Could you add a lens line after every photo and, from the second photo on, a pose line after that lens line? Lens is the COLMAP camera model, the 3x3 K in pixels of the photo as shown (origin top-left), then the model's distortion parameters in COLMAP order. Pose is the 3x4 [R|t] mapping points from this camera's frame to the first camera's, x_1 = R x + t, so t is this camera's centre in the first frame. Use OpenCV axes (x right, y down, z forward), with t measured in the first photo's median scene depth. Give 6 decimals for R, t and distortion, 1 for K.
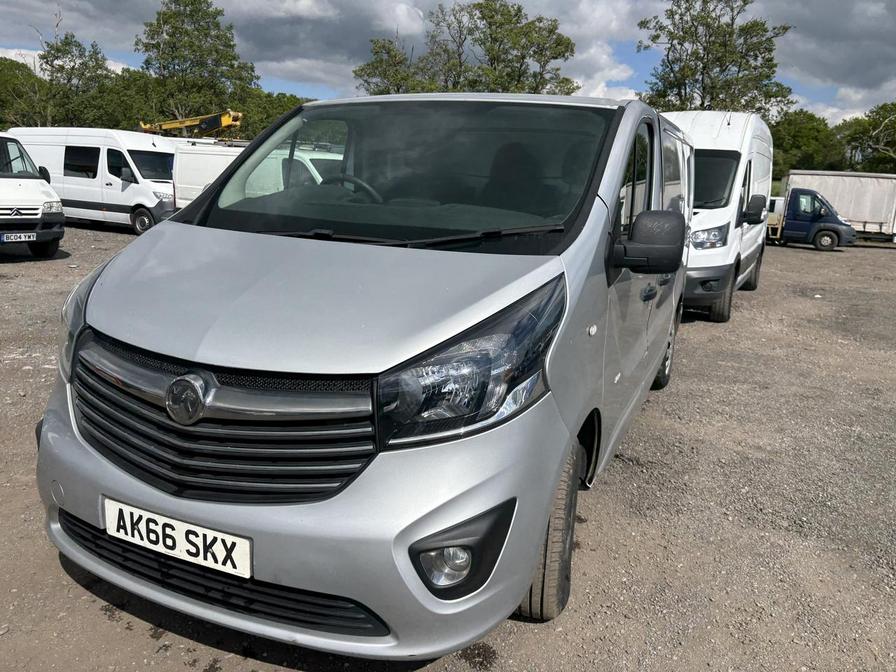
lens RADIAL K [[679.9, 0, 444.7], [0, 679.9, 337.0], [0, 0, 1]] dist [0.050541, -0.047928]
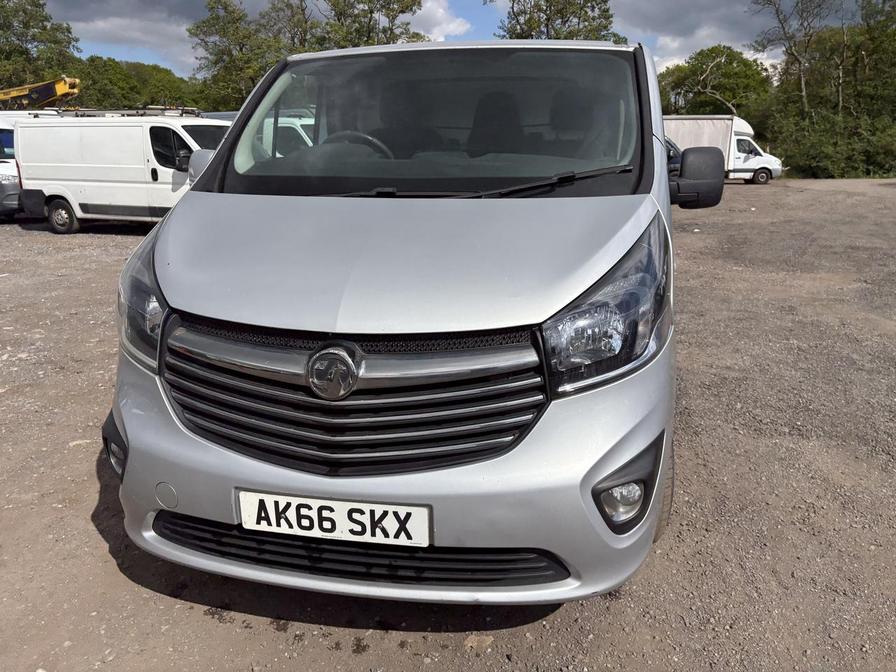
lens RADIAL K [[679.9, 0, 448.4], [0, 679.9, 338.0], [0, 0, 1]] dist [0.050541, -0.047928]
pose [[0.975132, -0.110922, 0.191867, -0.318128], [0.100129, 0.992843, 0.065092, -0.001964], [-0.197714, -0.044262, 0.979260, 0.043339]]
